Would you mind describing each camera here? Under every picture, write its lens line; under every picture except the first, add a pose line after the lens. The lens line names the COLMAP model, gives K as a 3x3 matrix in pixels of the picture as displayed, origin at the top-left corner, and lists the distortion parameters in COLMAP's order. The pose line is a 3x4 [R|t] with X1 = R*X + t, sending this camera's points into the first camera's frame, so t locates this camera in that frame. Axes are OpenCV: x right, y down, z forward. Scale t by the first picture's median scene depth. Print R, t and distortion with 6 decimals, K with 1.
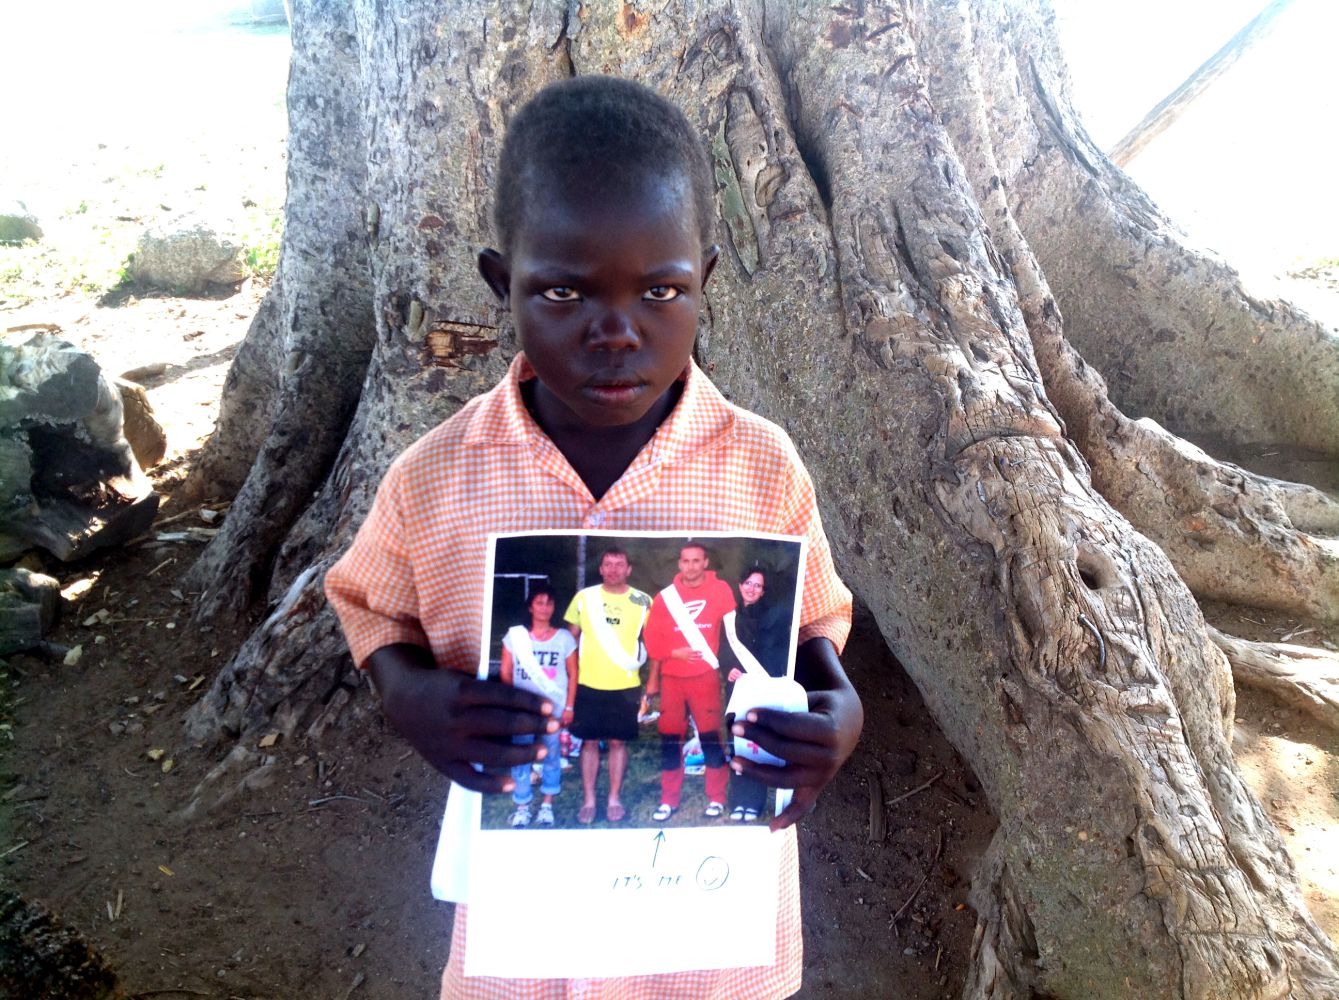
lens RADIAL K [[1257.4, 0, 666.2], [0, 1257.4, 543.6], [0, 0, 1]] dist [0.087061, -0.304891]
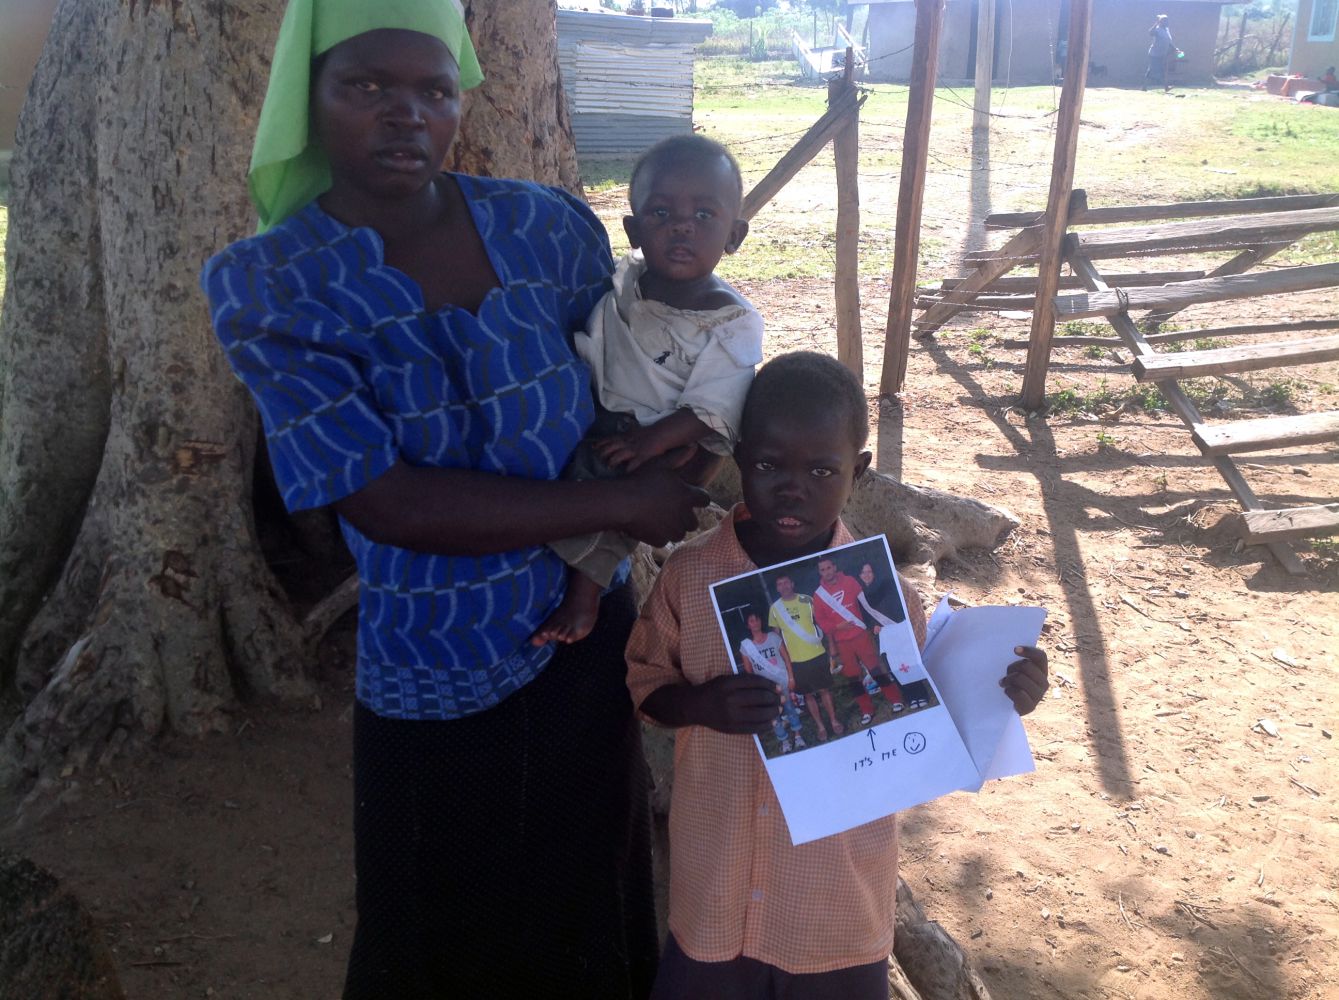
lens RADIAL K [[1257.4, 0, 666.2], [0, 1257.4, 543.6], [0, 0, 1]] dist [0.087061, -0.304891]
pose [[0.941036, -0.077387, 0.329337, -0.146249], [0.115038, 0.988674, -0.096388, 0.119037], [-0.318148, 0.128591, 0.939280, -0.407221]]
